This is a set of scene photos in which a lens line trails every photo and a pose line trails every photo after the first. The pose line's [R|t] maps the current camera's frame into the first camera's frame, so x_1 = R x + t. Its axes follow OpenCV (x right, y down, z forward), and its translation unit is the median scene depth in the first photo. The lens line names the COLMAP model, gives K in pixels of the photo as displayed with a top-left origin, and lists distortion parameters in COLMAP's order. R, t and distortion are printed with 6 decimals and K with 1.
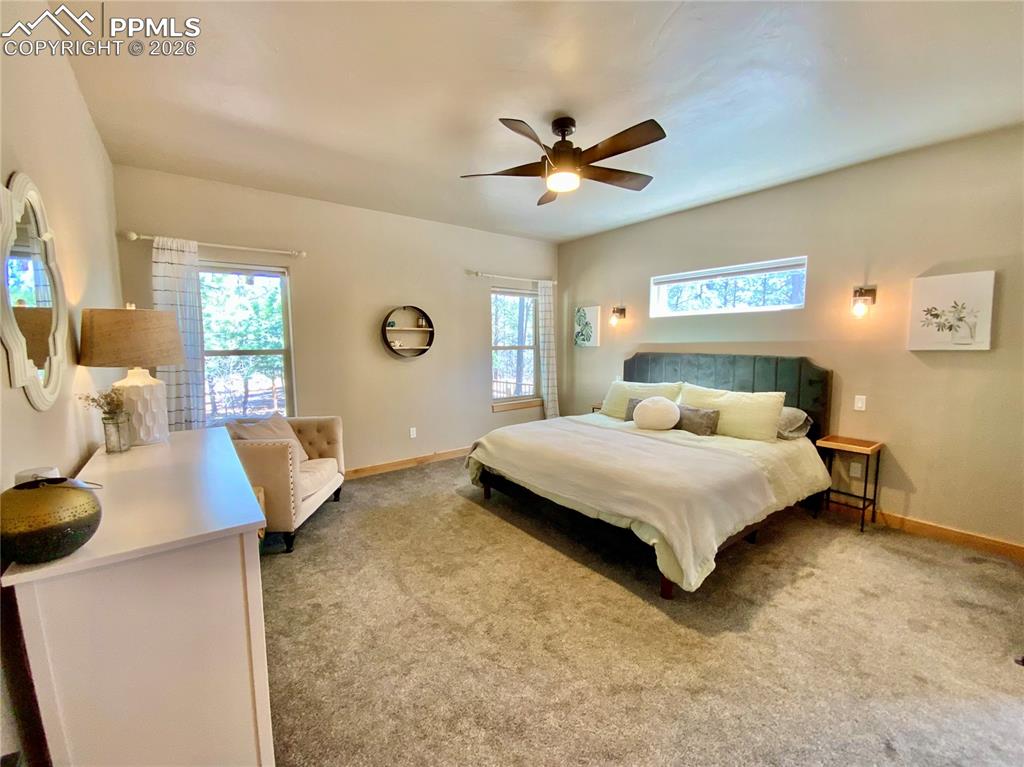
lens RADIAL K [[418.8, 0, 507.8], [0, 418.8, 384.0], [0, 0, 1]] dist [-0.018481, -0.001648]
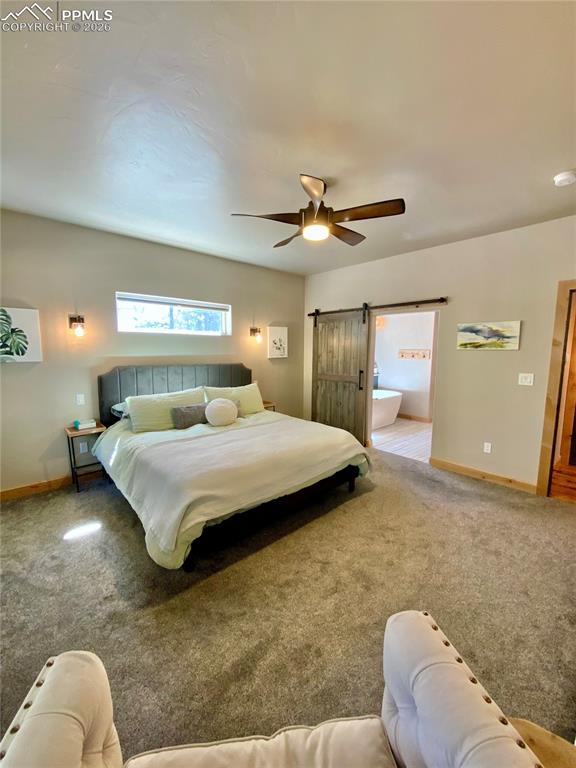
lens RADIAL K [[314.1, 0, 283.7], [0, 314.1, 388.8], [0, 0, 1]] dist [-0.018481, -0.001648]
pose [[-0.120179, -0.107360, 0.986930, -0.711359], [0.100547, 0.987707, 0.119689, -0.109756], [-0.987647, 0.113617, -0.107907, 1.071212]]
